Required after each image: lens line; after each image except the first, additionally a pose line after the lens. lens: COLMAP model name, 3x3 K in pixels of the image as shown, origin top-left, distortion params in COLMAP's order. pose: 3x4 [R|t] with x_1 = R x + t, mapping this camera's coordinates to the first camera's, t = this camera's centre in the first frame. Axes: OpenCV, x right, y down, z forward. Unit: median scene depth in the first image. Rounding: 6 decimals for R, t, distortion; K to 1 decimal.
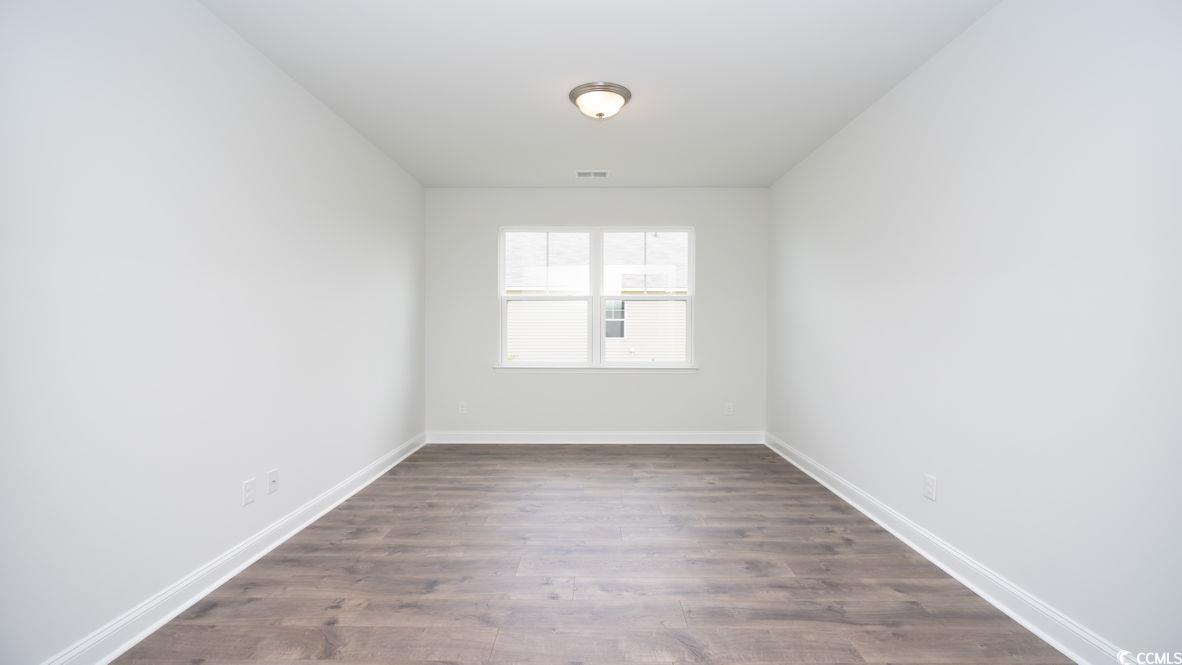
lens RADIAL K [[534.8, 0, 586.5], [0, 534.8, 329.1], [0, 0, 1]] dist [-0.003612, 0.000846]
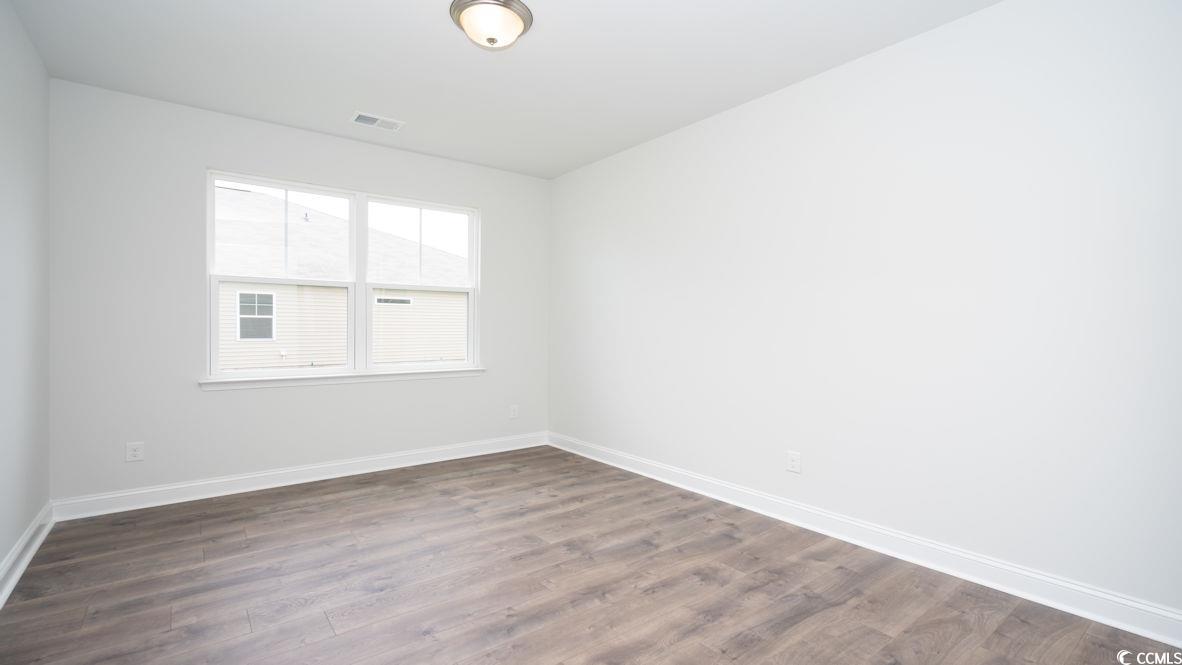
lens RADIAL K [[534.8, 0, 594.4], [0, 534.8, 332.3], [0, 0, 1]] dist [-0.003612, 0.000846]
pose [[0.780539, -0.004115, 0.625094, -0.360885], [0.000199, 0.999980, 0.006333, 0.009681], [-0.625107, -0.004819, 0.780524, 0.336131]]
